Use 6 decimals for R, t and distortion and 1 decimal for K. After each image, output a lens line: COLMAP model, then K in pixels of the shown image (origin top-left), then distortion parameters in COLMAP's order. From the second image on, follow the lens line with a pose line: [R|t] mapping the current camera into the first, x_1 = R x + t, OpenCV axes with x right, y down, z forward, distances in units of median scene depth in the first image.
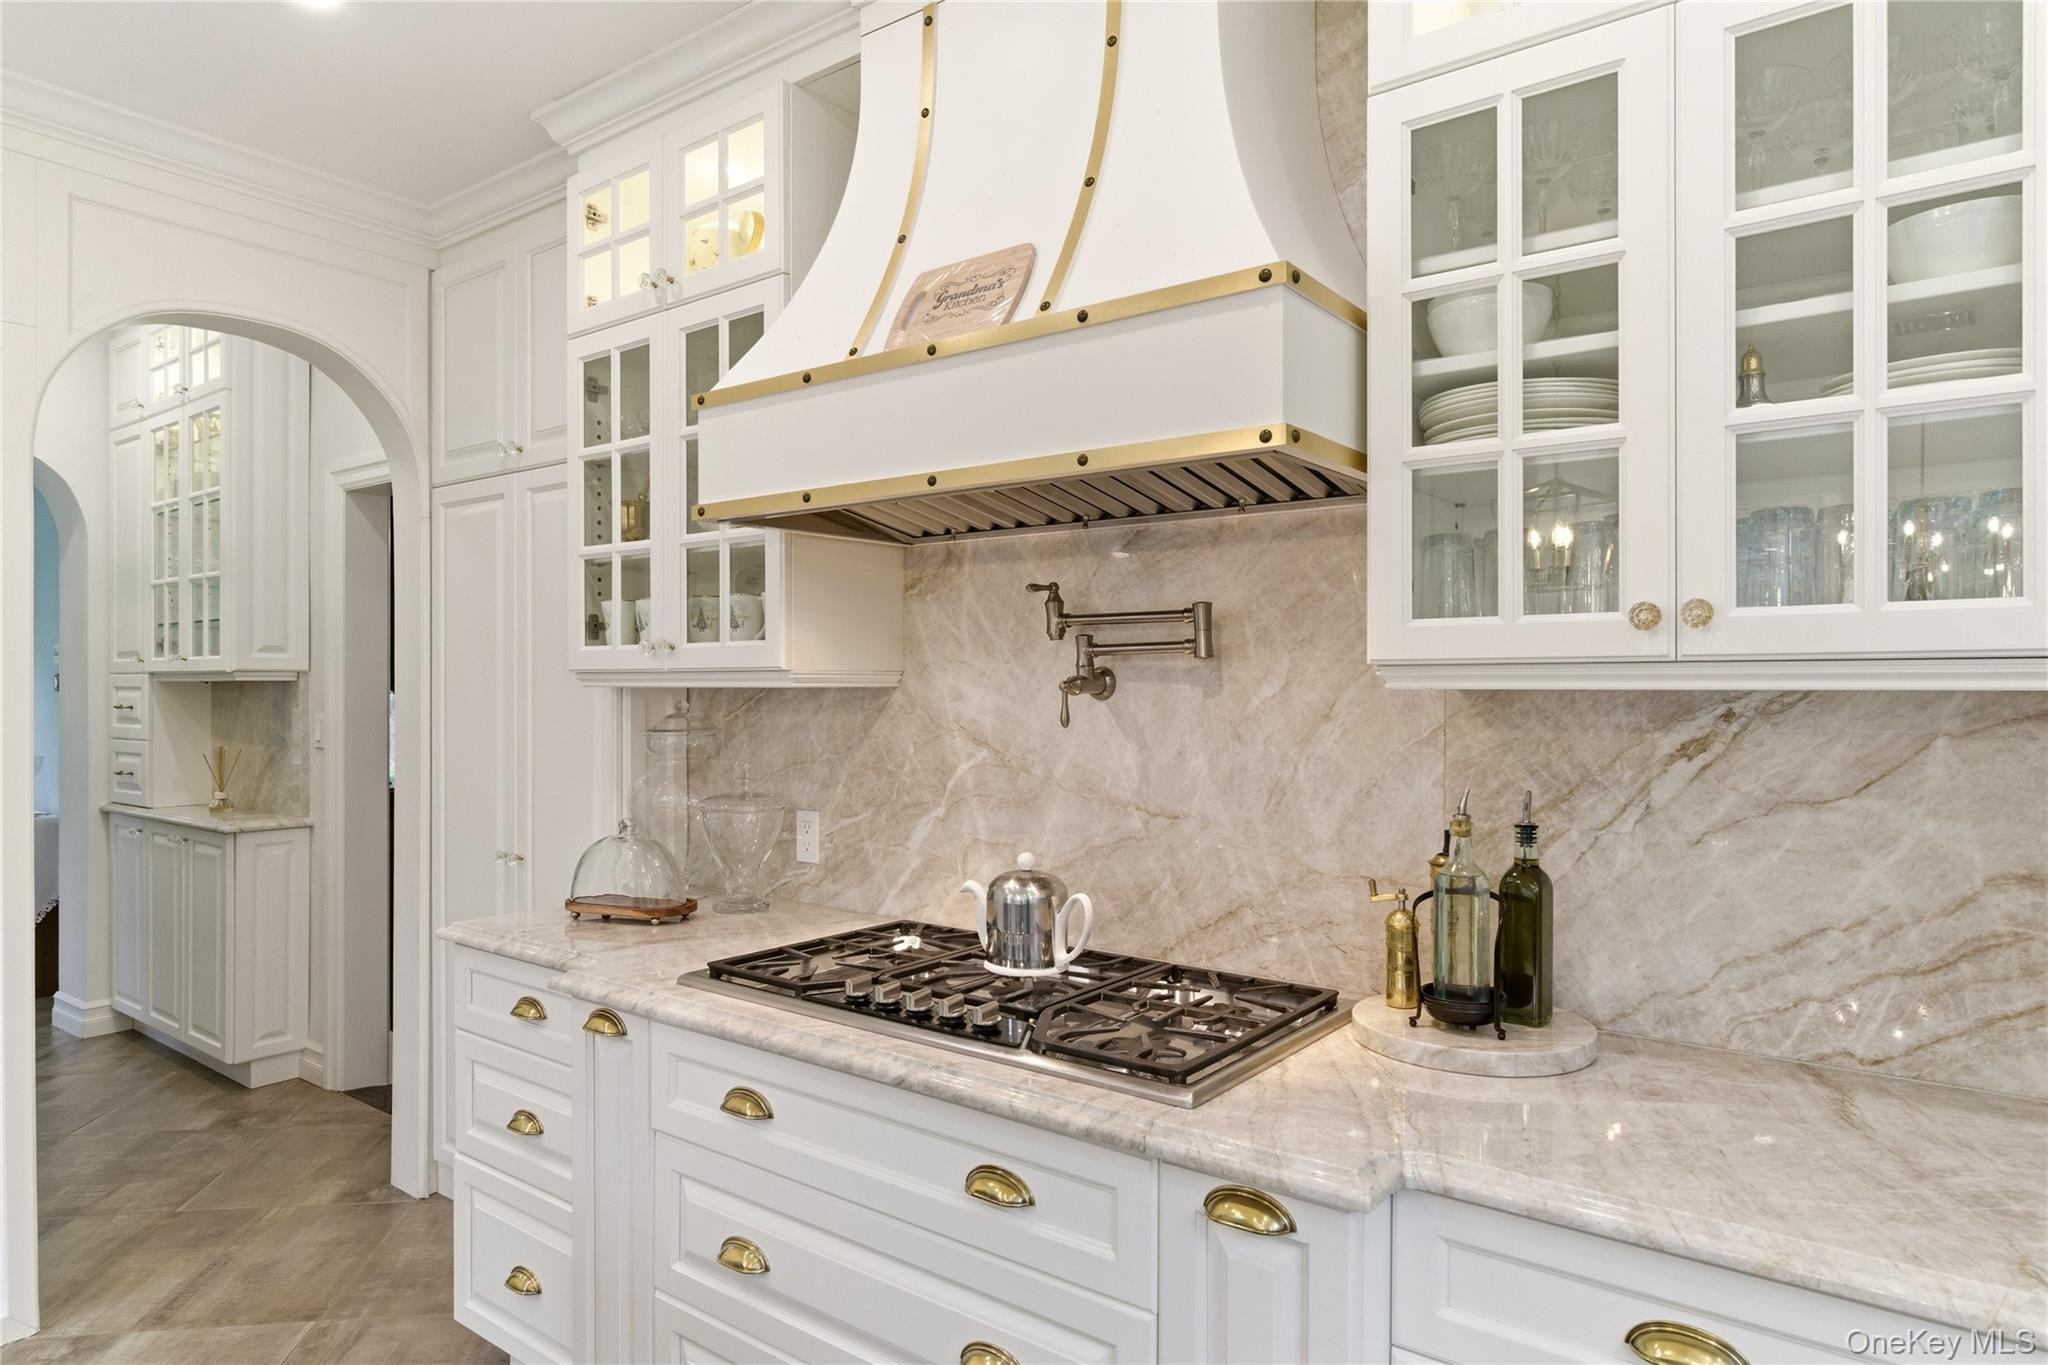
lens RADIAL K [[1190.7, 0, 1024.7], [0, 1190.7, 681.4], [0, 0, 1]] dist [-0.007019, -0.000982]
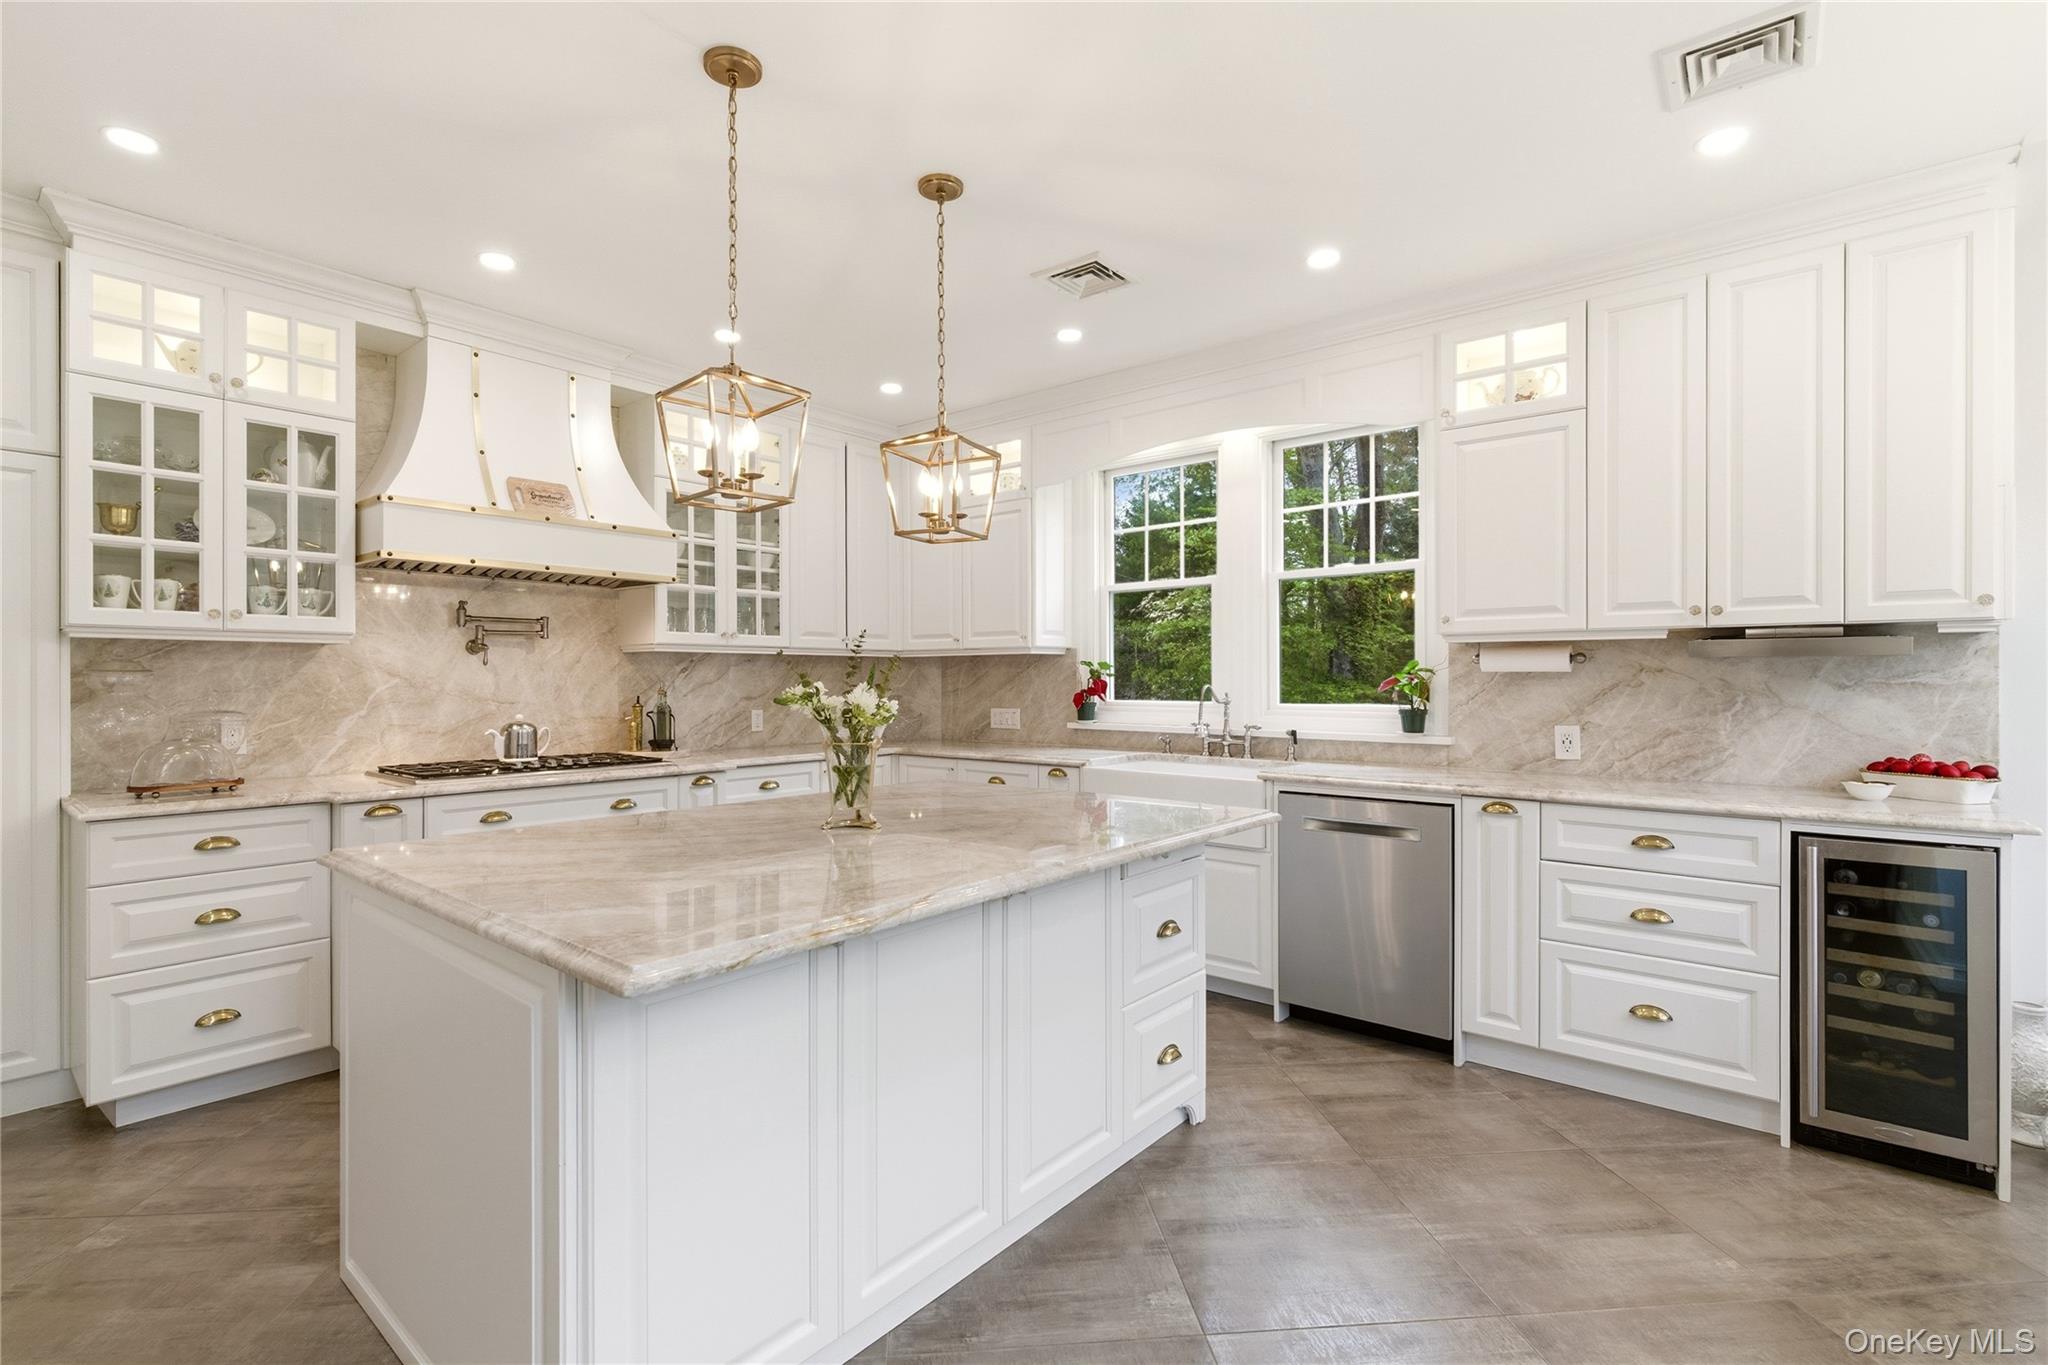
lens RADIAL K [[936.6, 0, 1022.4], [0, 936.6, 681.6], [0, 0, 1]] dist [0.001164, -0.000121]
pose [[0.055755, -0.005162, 0.998431, -1.712657], [-0.003884, 0.999978, 0.005386, 0.055649], [-0.998437, -0.004178, 0.055734, -0.143273]]
